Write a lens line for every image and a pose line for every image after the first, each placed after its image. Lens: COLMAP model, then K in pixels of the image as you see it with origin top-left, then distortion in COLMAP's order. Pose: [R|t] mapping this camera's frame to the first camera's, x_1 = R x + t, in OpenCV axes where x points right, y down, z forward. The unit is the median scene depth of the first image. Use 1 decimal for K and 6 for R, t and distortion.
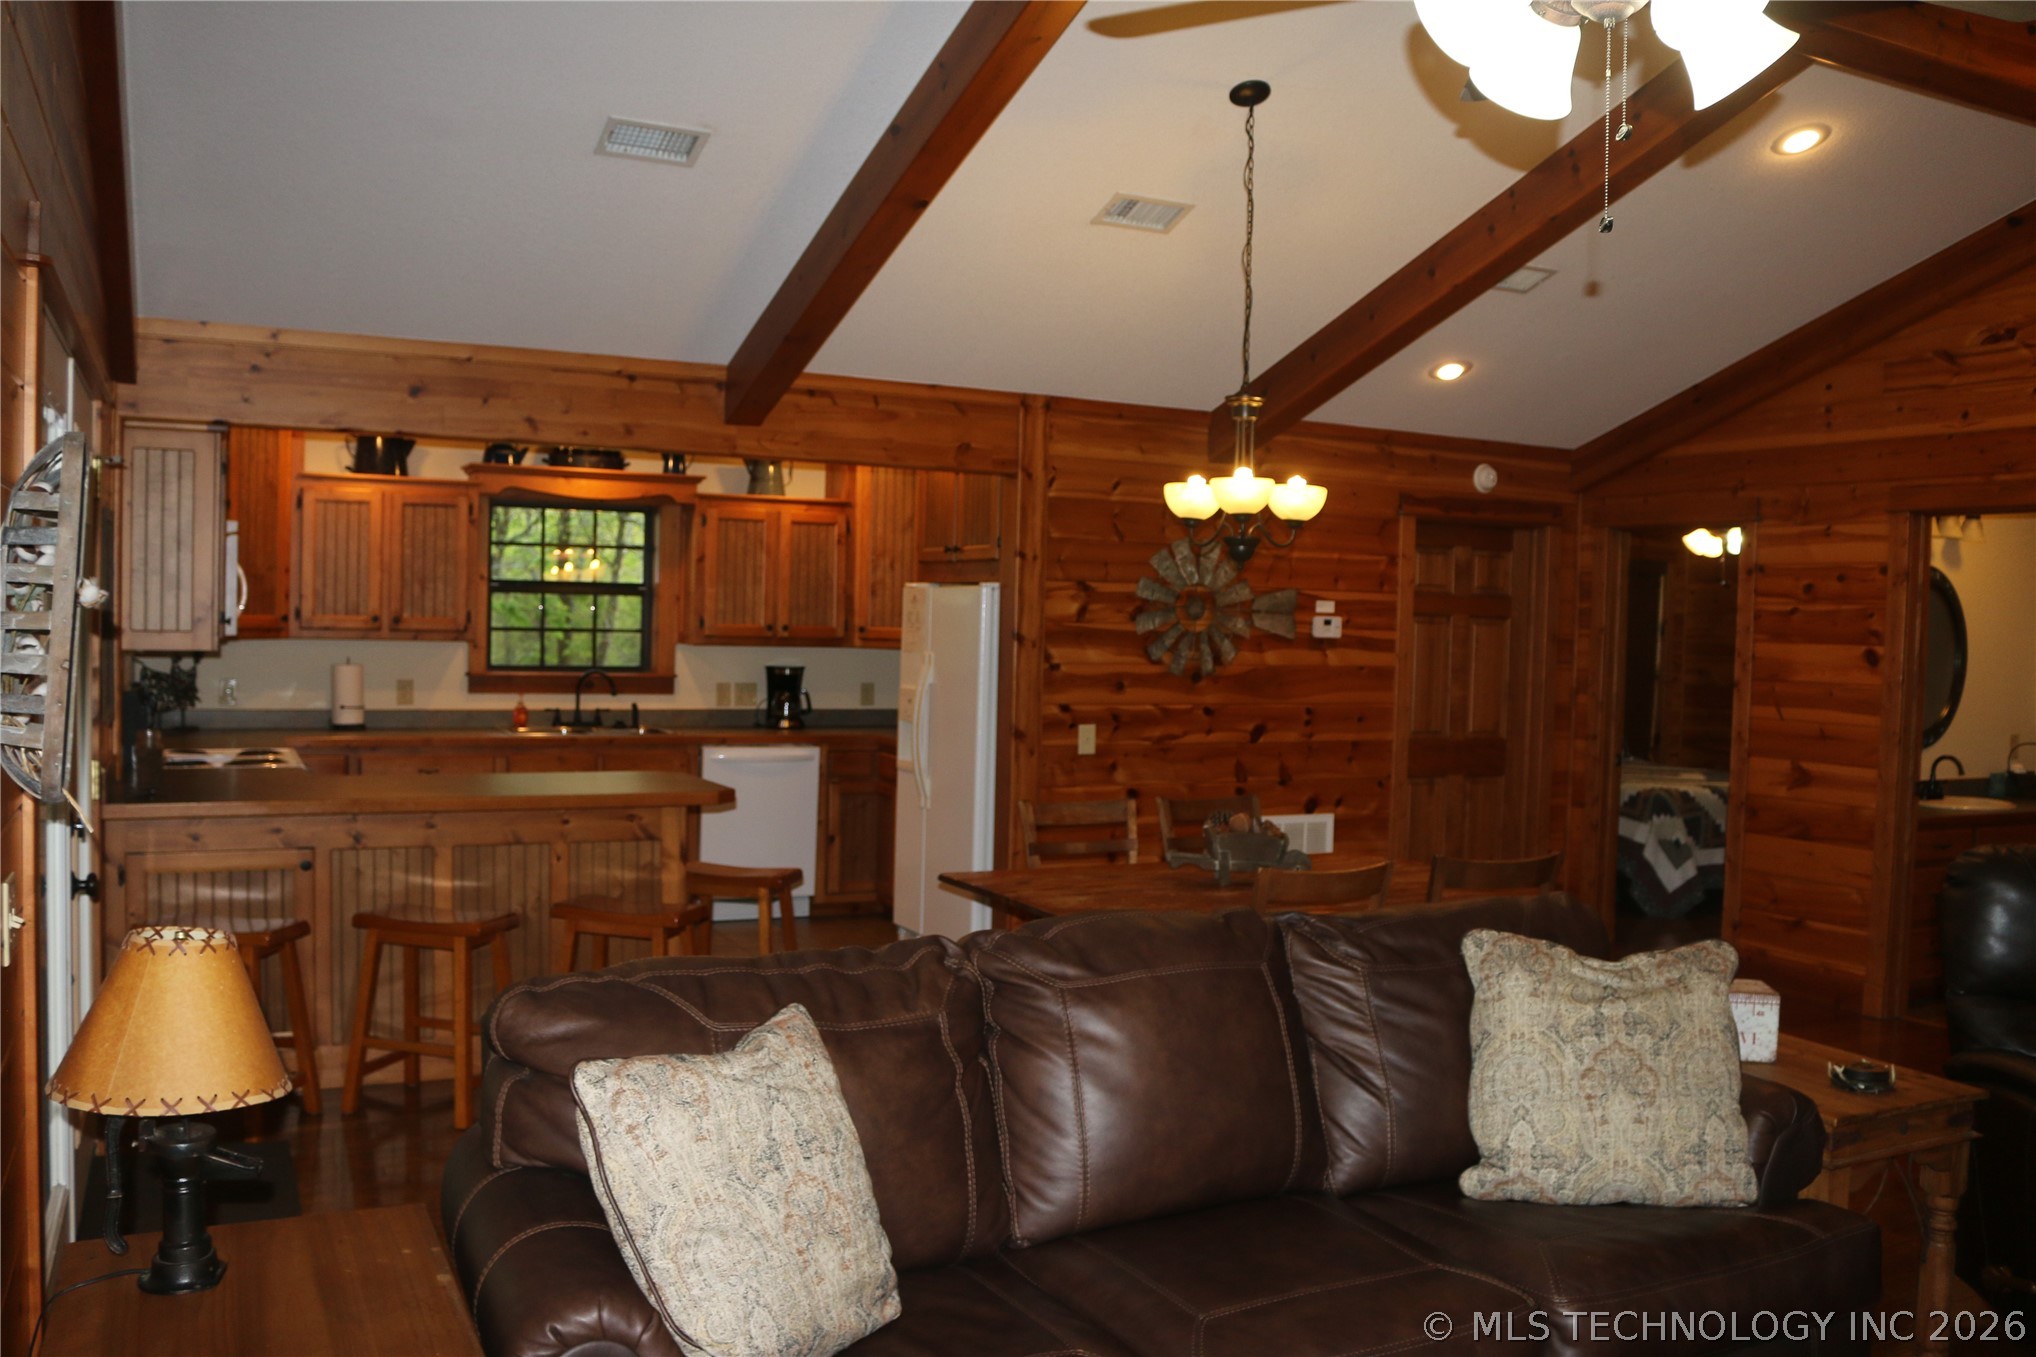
lens RADIAL K [[1674.6, 0, 1008.2], [0, 1674.6, 691.8], [0, 0, 1]] dist [-0.145279, 0.103208]
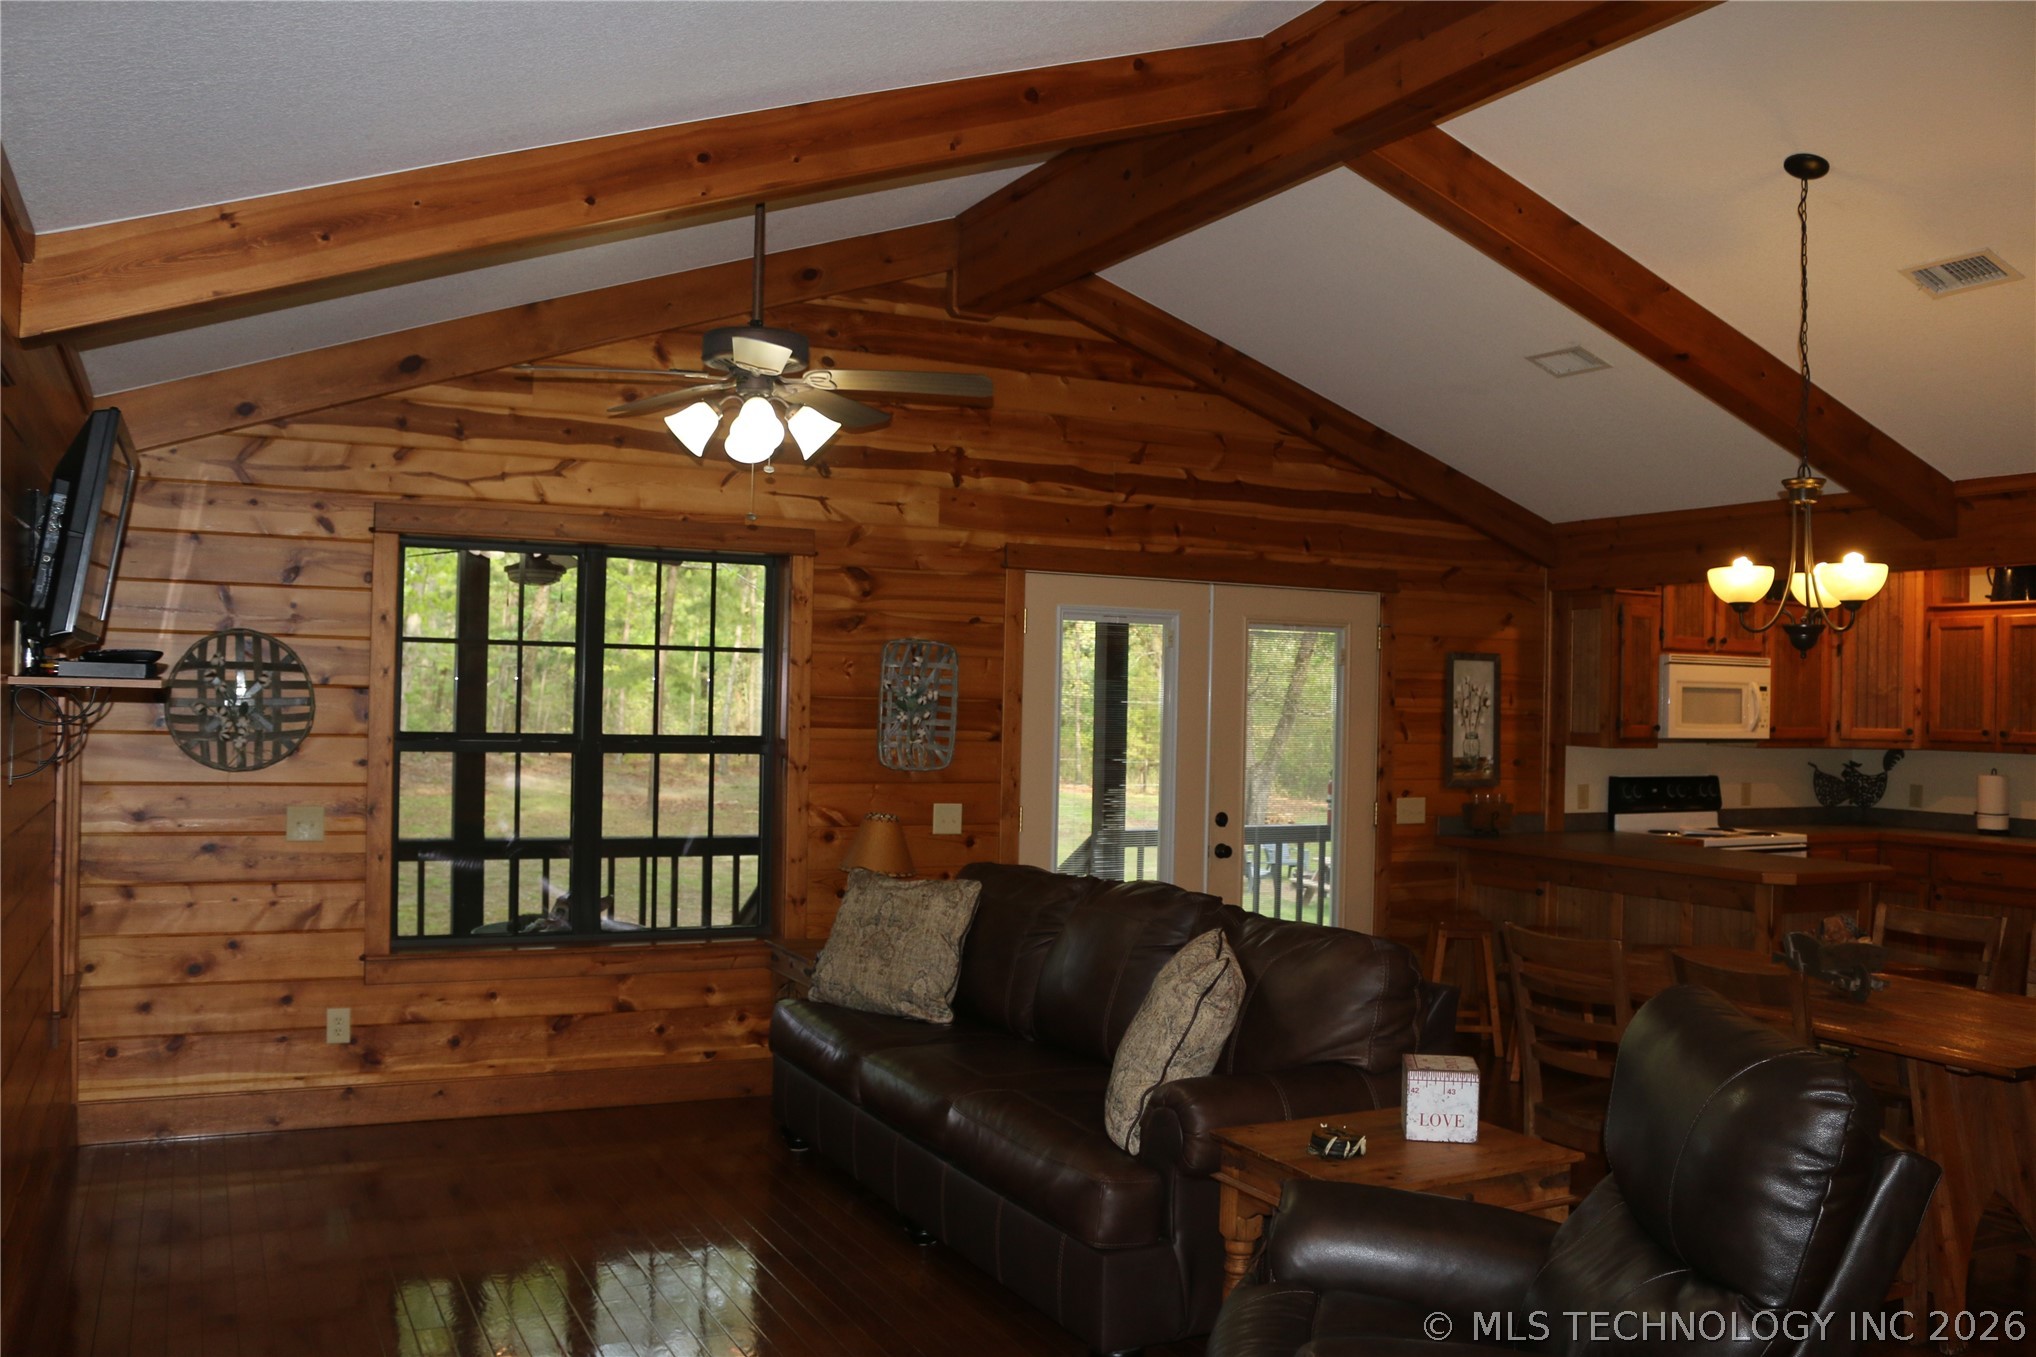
lens RADIAL K [[1674.6, 0, 1022.0], [0, 1674.6, 685.2], [0, 0, 1]] dist [-0.145279, 0.103208]
pose [[0.002531, -0.041857, -0.999120, 0.679952], [-0.065131, 0.996995, -0.041933, 0.011128], [0.997874, 0.065180, -0.000203, 0.352226]]
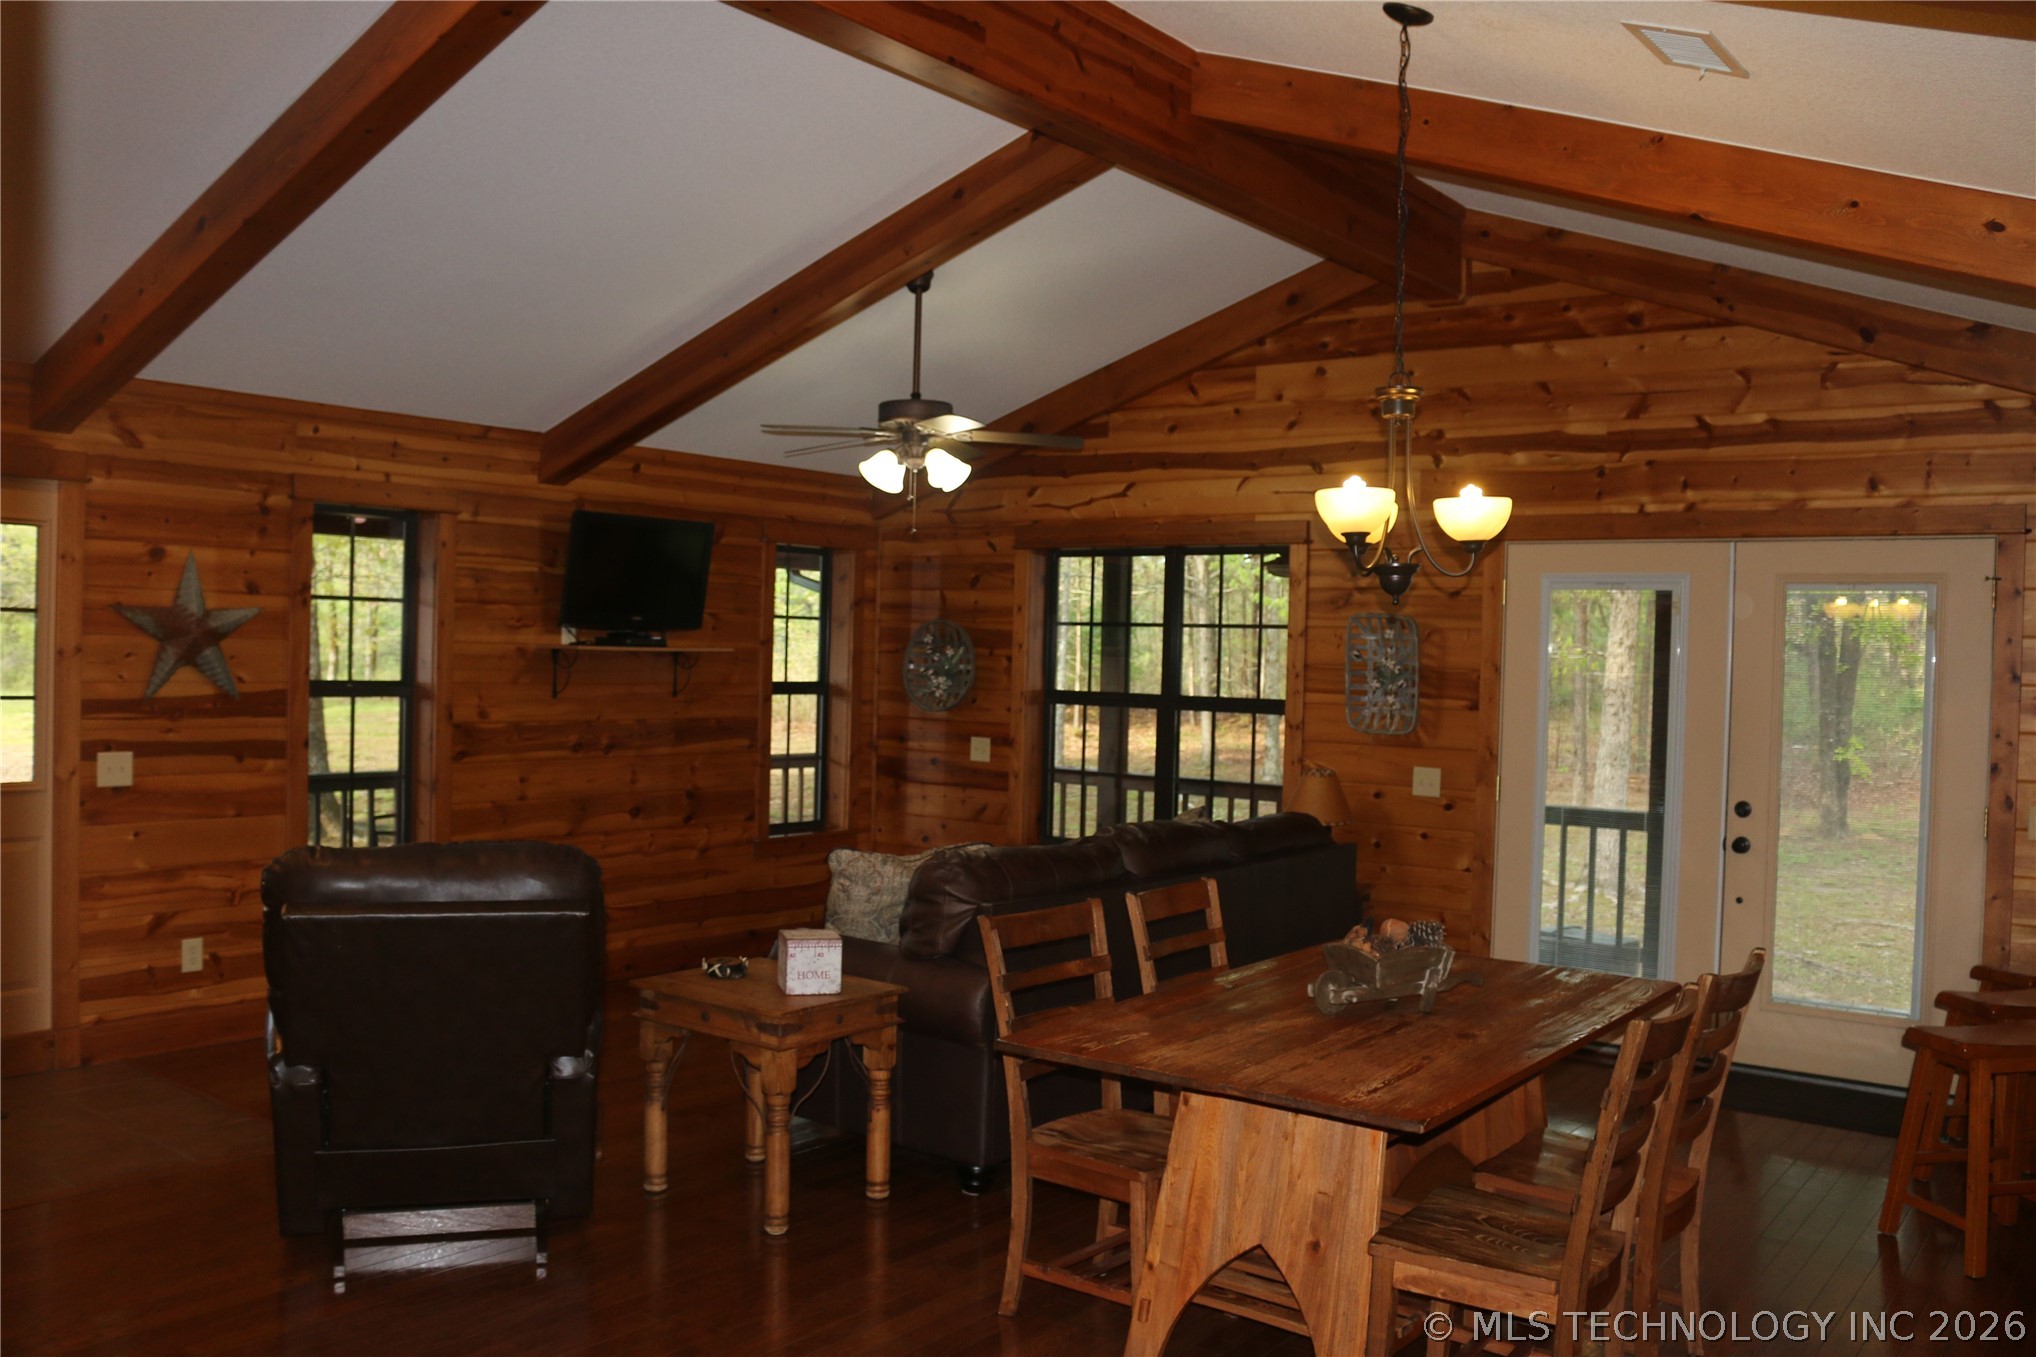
lens RADIAL K [[1674.6, 0, 1028.0], [0, 1674.6, 685.6], [0, 0, 1]] dist [-0.145279, 0.103208]
pose [[-0.897069, -0.046251, -0.439464, 0.407527], [-0.074014, 0.996185, 0.046242, -0.032484], [0.435649, 0.074009, -0.897069, 1.040255]]
